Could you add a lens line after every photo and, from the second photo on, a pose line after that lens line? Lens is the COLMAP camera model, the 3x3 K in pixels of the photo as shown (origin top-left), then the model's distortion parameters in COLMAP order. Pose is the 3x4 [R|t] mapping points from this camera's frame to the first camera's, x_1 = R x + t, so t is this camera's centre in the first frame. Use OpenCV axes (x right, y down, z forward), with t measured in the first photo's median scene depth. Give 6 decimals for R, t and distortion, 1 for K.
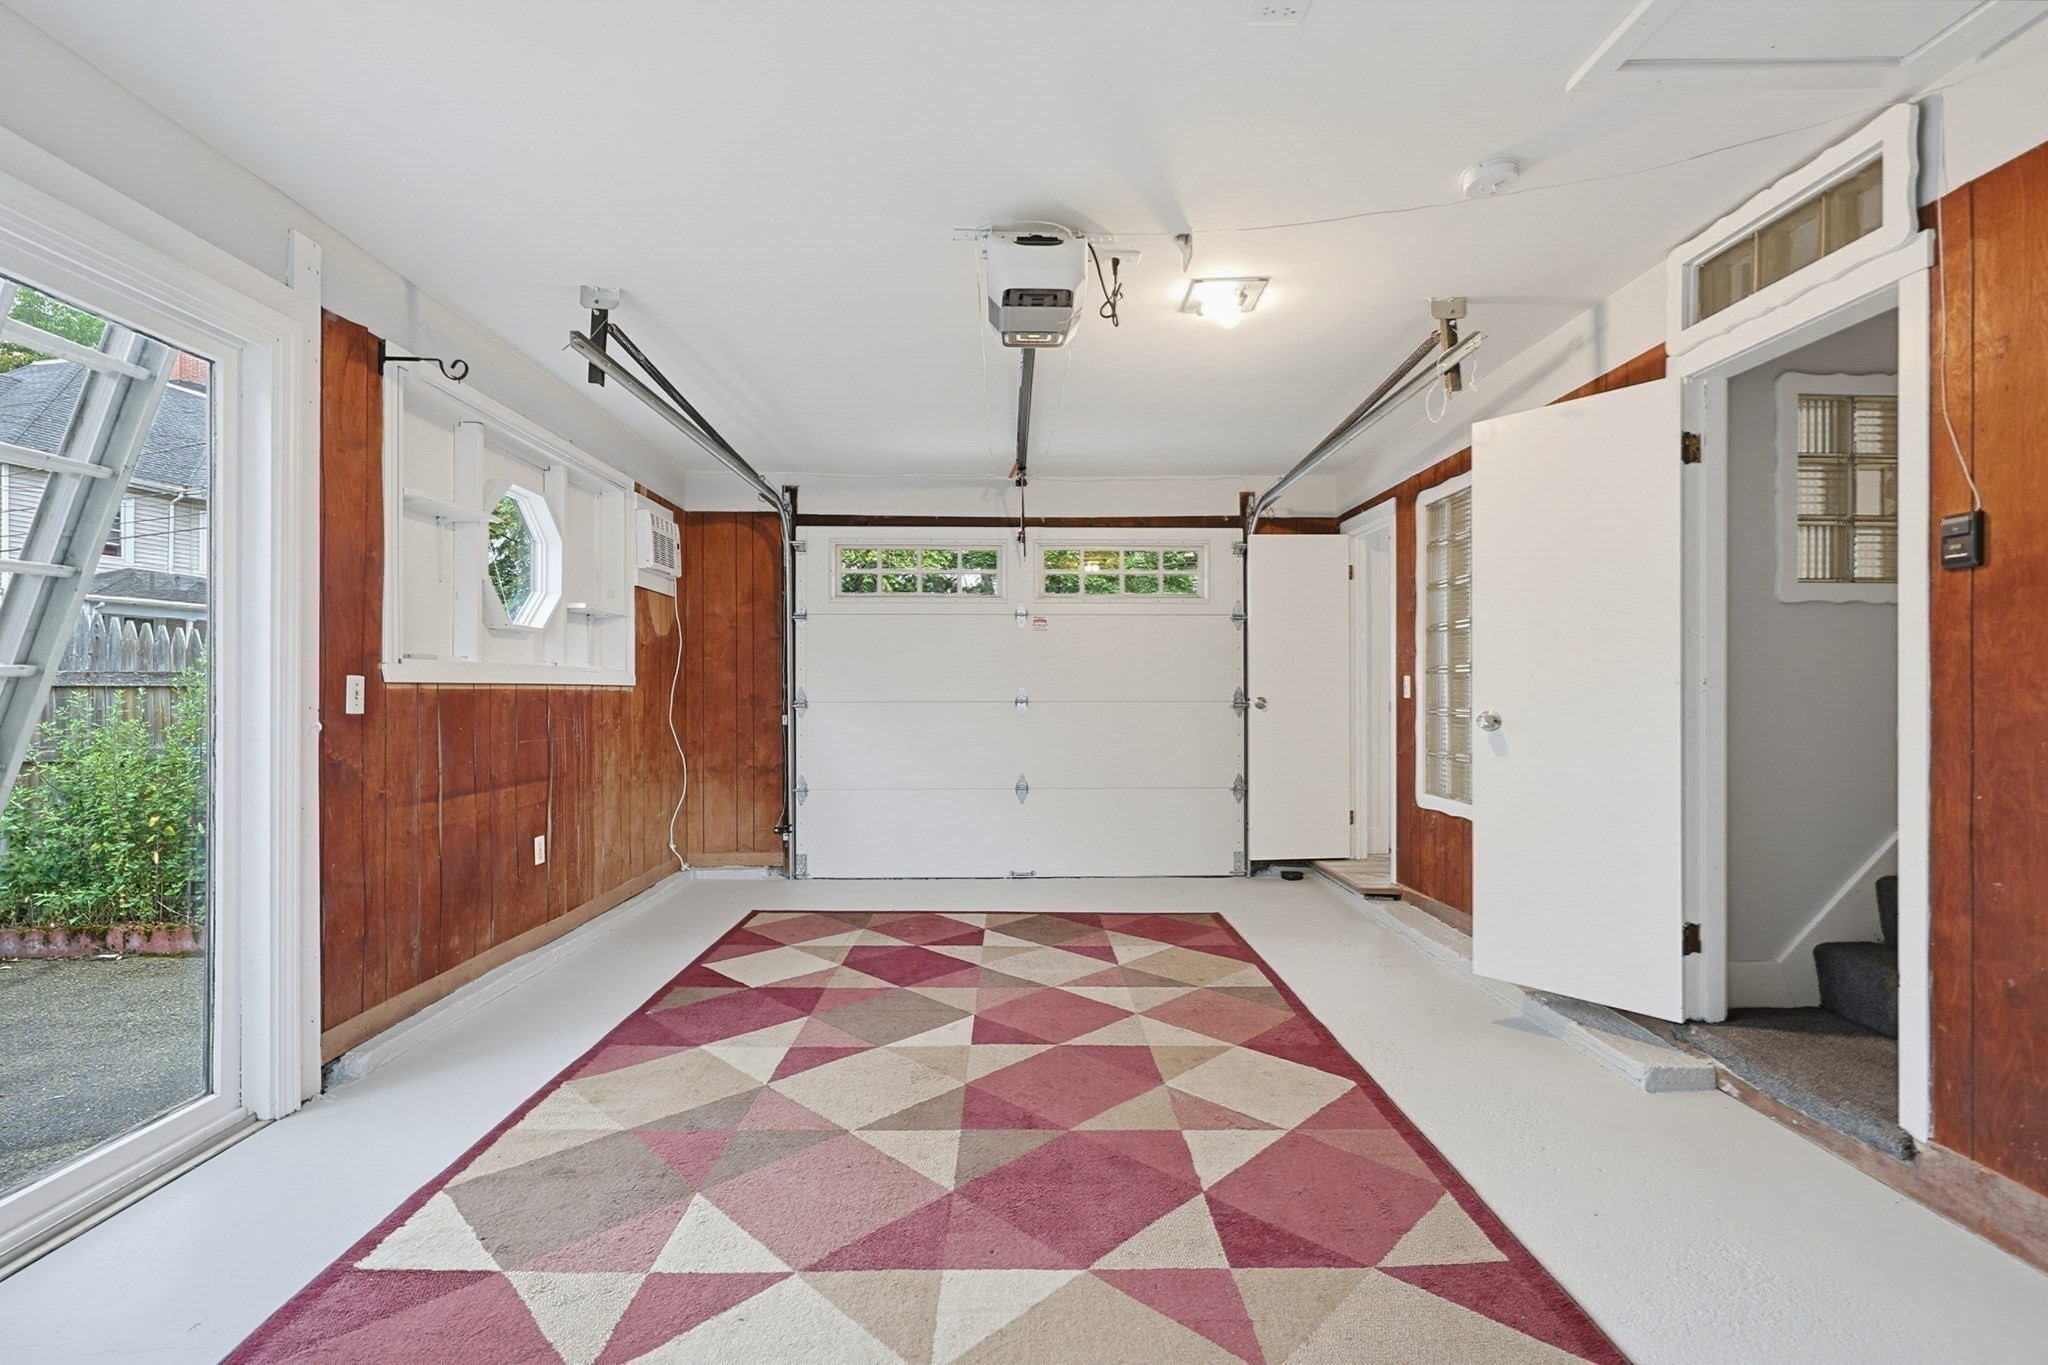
lens RADIAL K [[856.3, 0, 1030.0], [0, 856.3, 686.5], [0, 0, 1]] dist [0.001605, 0.000049]
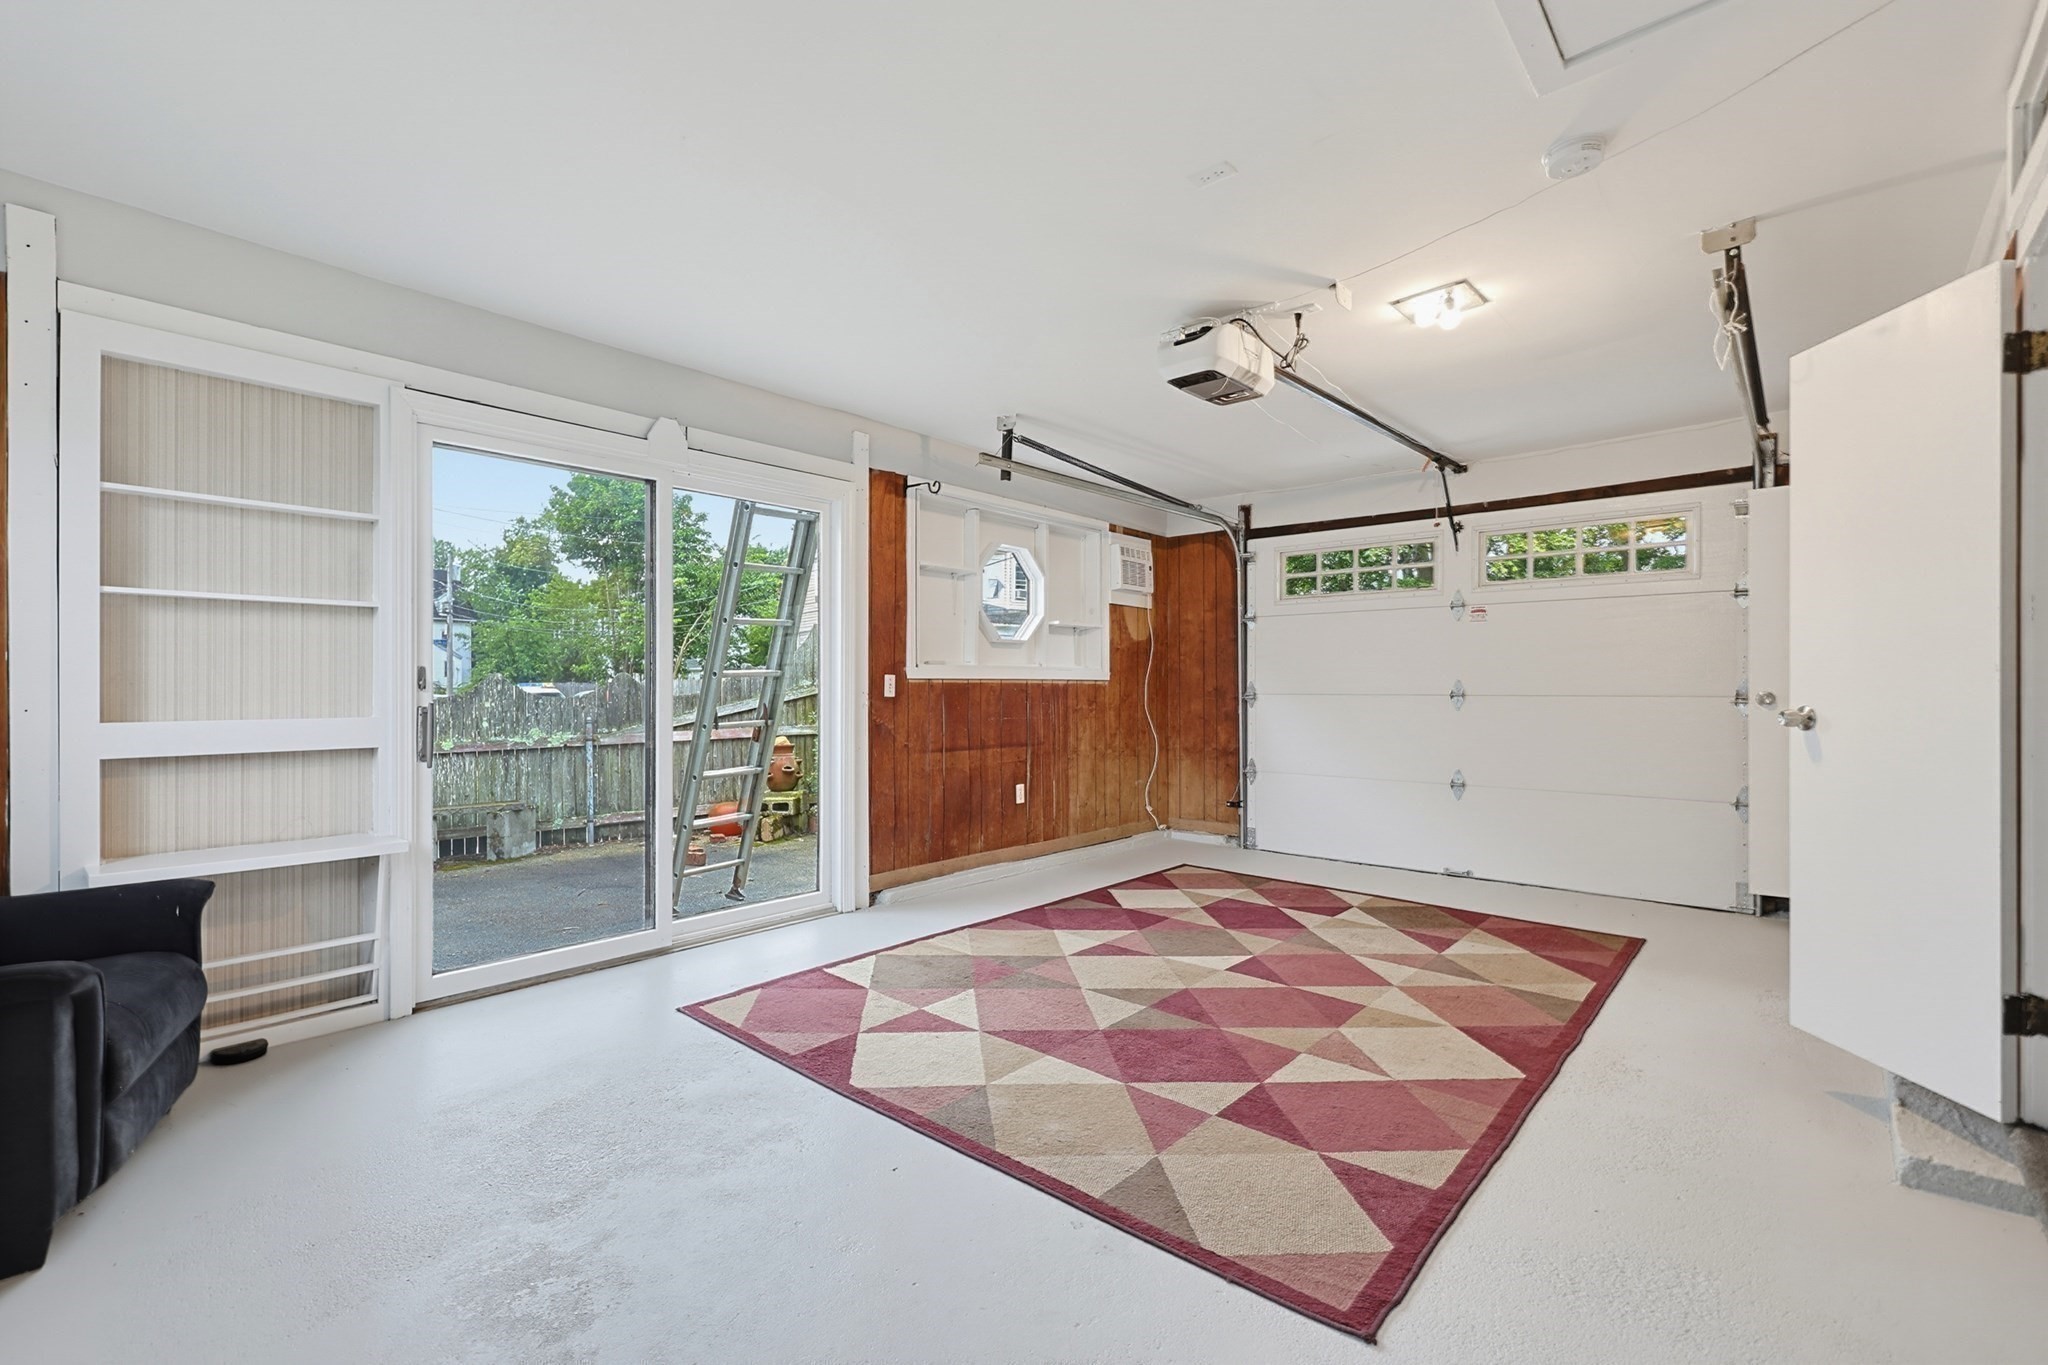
lens RADIAL K [[889.1, 0, 1044.9], [0, 889.1, 680.8], [0, 0, 1]] dist [0.003501, -0.000357]
pose [[0.749497, -0.003598, -0.661999, 0.508451], [0.003067, 0.999993, -0.001963, 0.003366], [0.662001, -0.000559, 0.749503, -0.111195]]
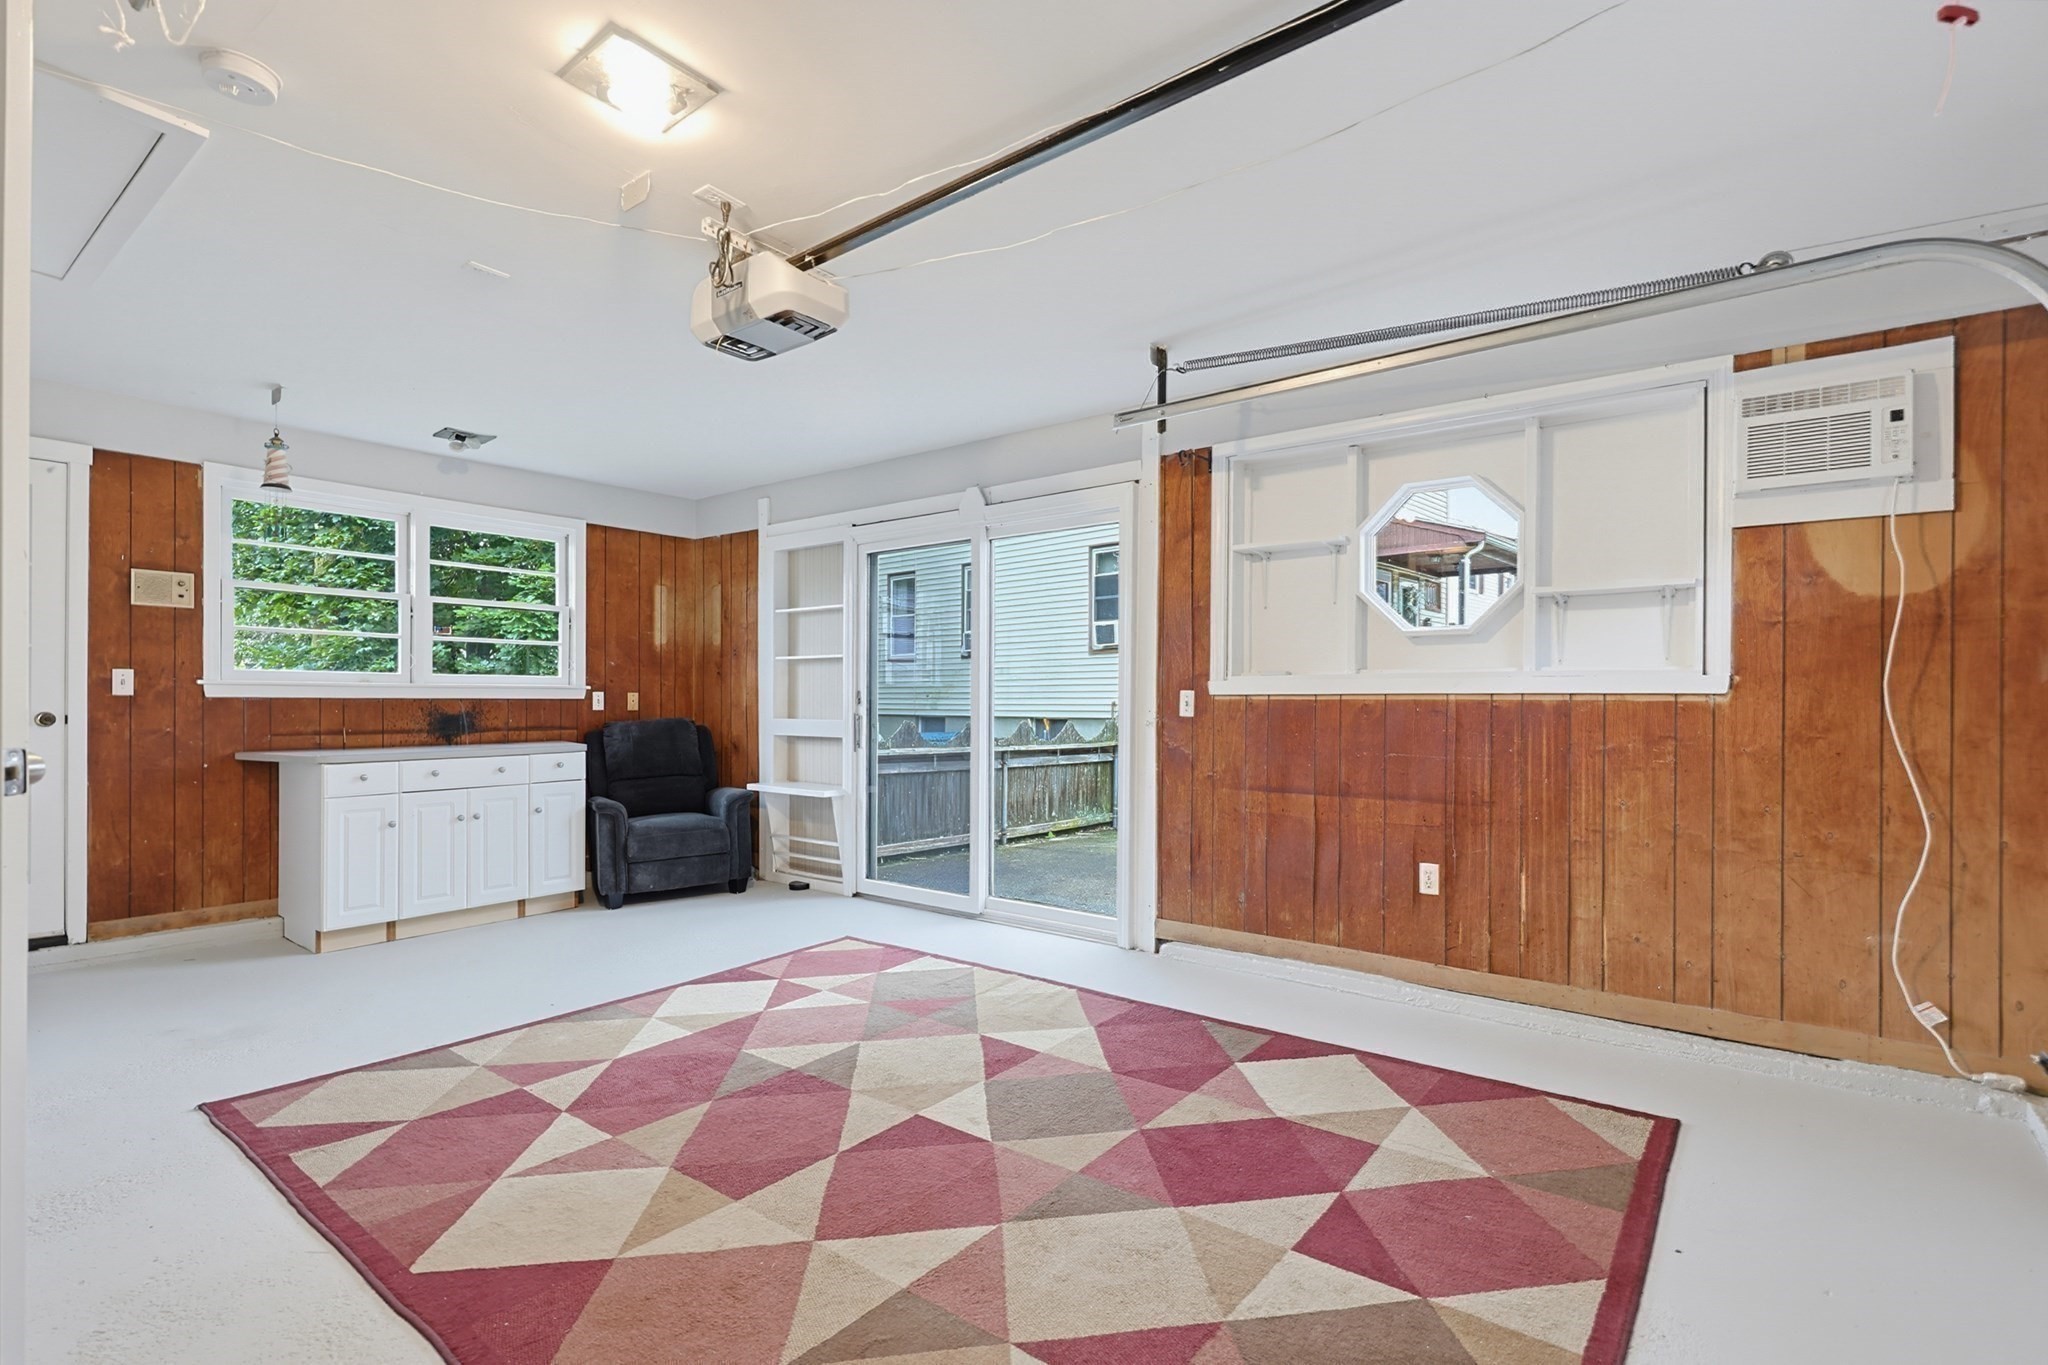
lens RADIAL K [[979.0, 0, 1059.6], [0, 979.0, 698.5], [0, 0, 1]] dist [-0.002218, -0.000468]
pose [[-0.615531, -0.006016, -0.788090, 0.530700], [0.000183, 0.999970, -0.007776, 0.011194], [0.788113, -0.004930, -0.615511, 1.483144]]
